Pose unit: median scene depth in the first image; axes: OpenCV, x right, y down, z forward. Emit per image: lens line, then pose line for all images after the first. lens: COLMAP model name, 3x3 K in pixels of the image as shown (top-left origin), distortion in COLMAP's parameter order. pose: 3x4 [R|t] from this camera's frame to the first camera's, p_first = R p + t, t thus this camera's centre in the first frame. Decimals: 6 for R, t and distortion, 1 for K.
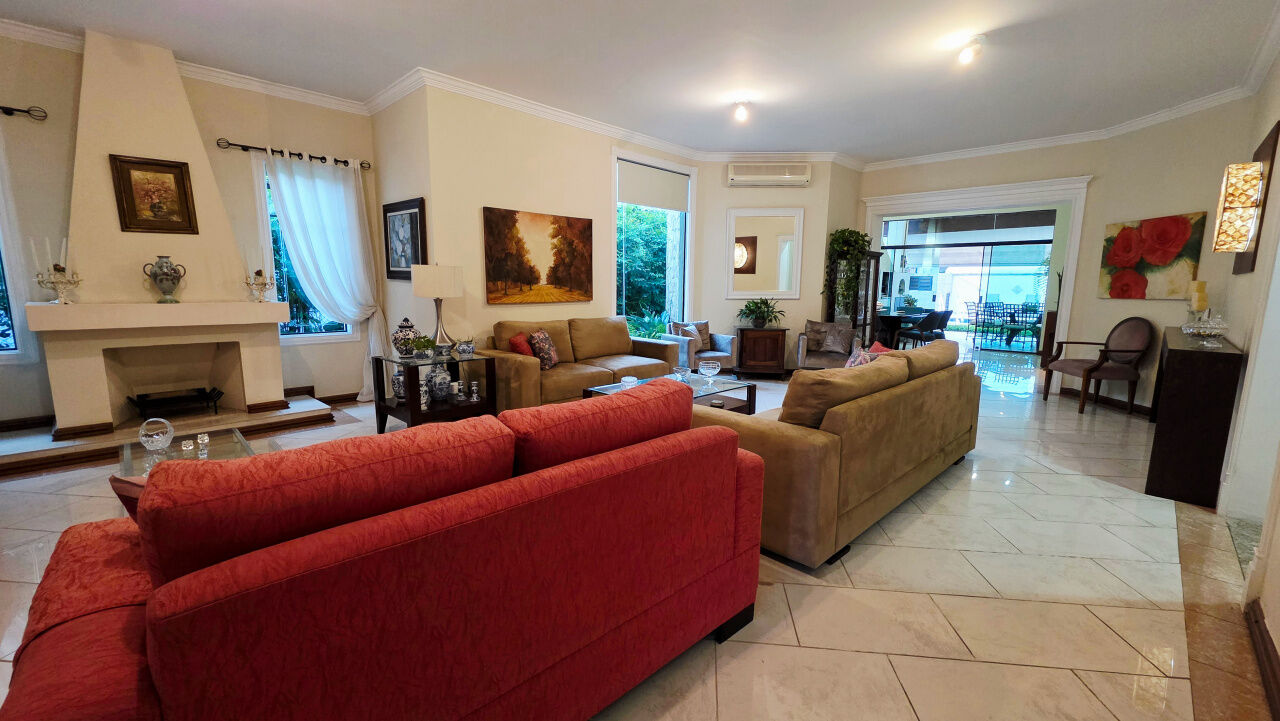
lens RADIAL K [[518.7, 0, 618.5], [0, 518.7, 361.1], [0, 0, 1]] dist [0.000689, -0.000097]
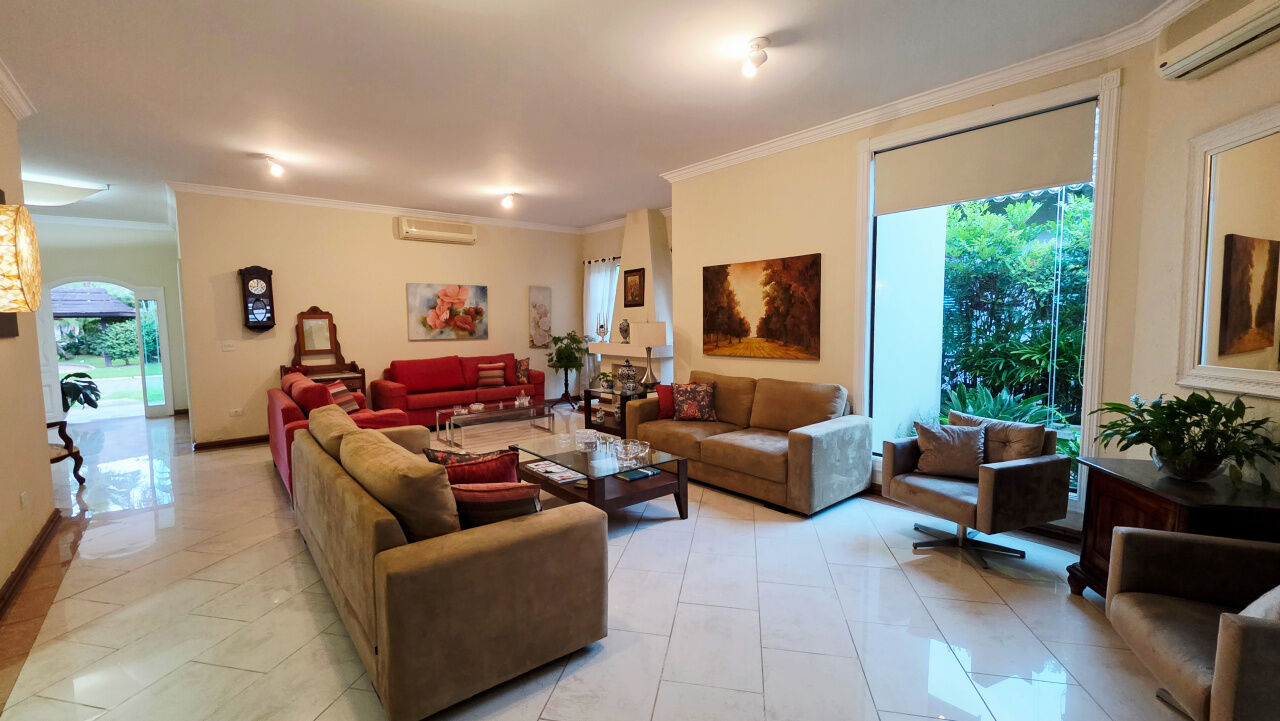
lens RADIAL K [[531.7, 0, 640.6], [0, 531.7, 360.9], [0, 0, 1]] dist [0.000395, -0.000441]
pose [[-0.061476, 0.065738, -0.995941, 0.828791], [-0.140172, 0.987371, 0.073824, -0.153851], [0.988217, 0.144141, -0.051485, 0.890049]]
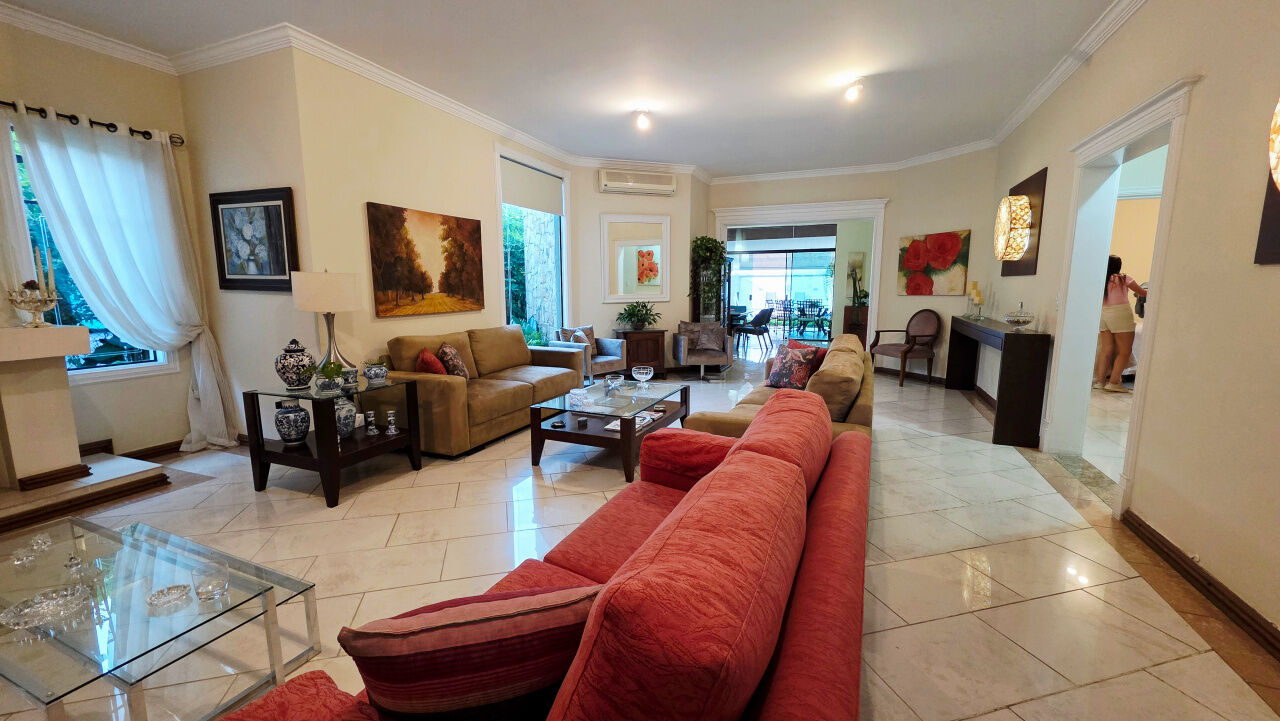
lens RADIAL K [[520.2, 0, 621.5], [0, 520.2, 362.1], [0, 0, 1]] dist [-0.000398, -0.000304]
pose [[0.928538, -0.067940, 0.364968, -0.189425], [0.069636, 0.997536, 0.008529, -0.016434], [-0.364648, 0.017495, 0.930981, 0.065604]]
